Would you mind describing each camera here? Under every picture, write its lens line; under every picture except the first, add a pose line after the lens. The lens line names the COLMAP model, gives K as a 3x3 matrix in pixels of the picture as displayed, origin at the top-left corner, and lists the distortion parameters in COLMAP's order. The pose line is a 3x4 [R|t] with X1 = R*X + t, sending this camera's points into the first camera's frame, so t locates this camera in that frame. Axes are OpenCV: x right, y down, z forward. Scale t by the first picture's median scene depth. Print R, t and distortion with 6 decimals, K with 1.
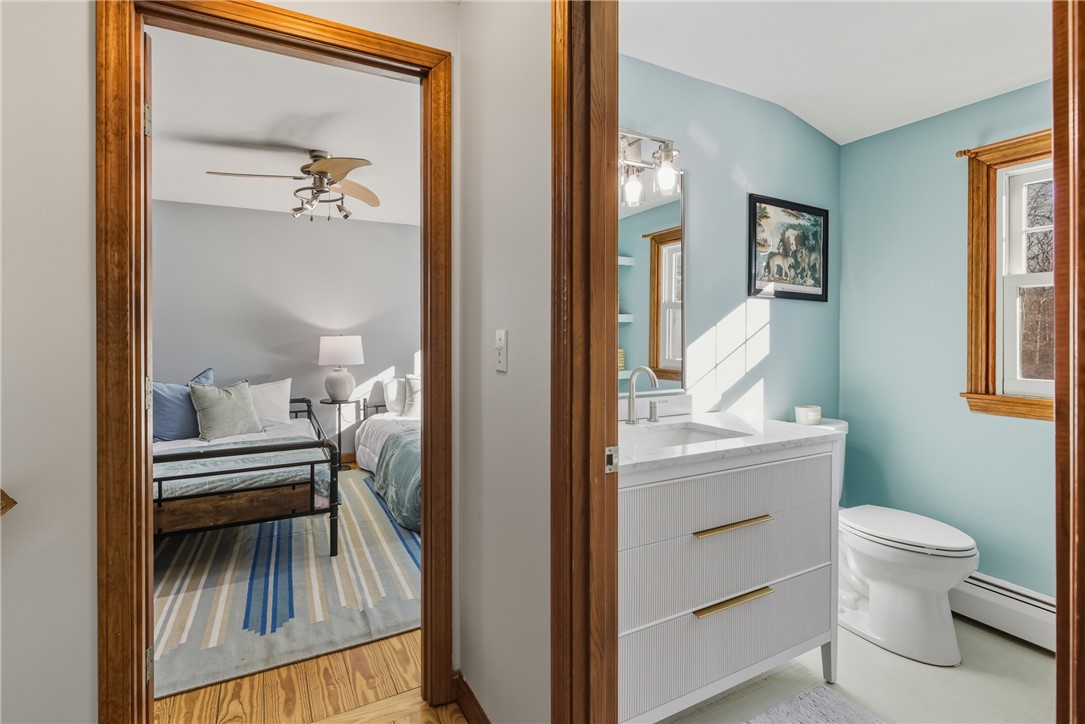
lens RADIAL K [[518.9, 0, 543.5], [0, 518.9, 333.4], [0, 0, 1]] dist [-0.001435, 0.000121]
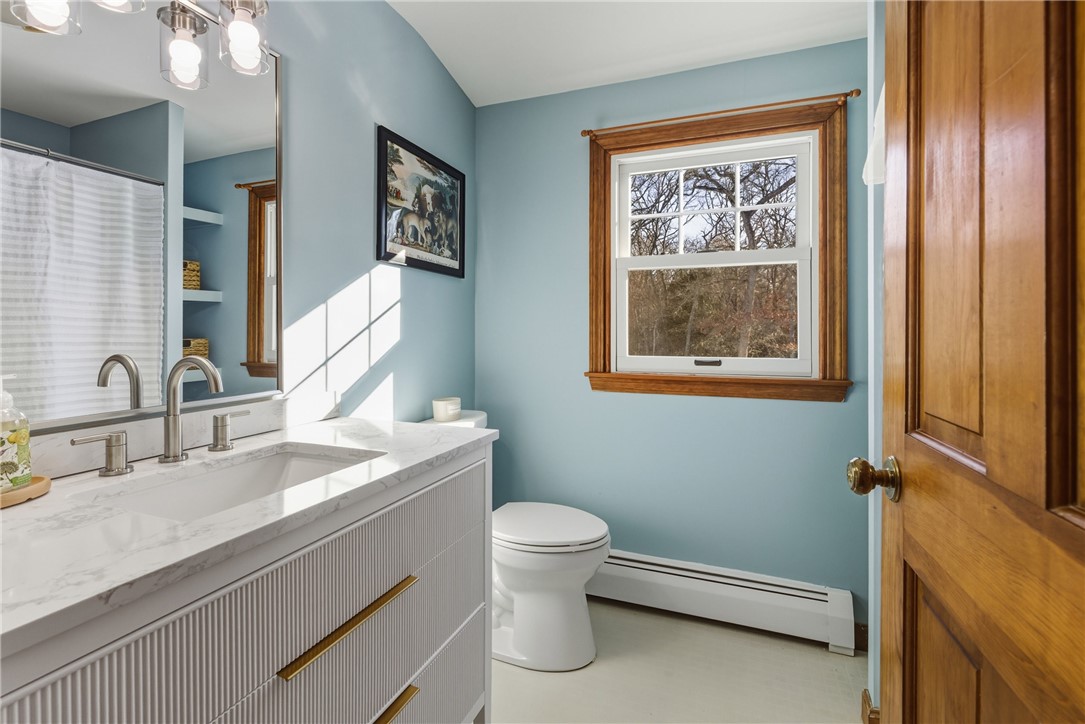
lens RADIAL K [[518.9, 0, 543.5], [0, 518.9, 333.4], [0, 0, 1]] dist [-0.001435, 0.000121]
pose [[0.770935, -0.006618, 0.636880, 0.096442], [-0.001144, 0.999930, 0.011776, 0.024849], [-0.636913, -0.009806, 0.770873, 0.253773]]
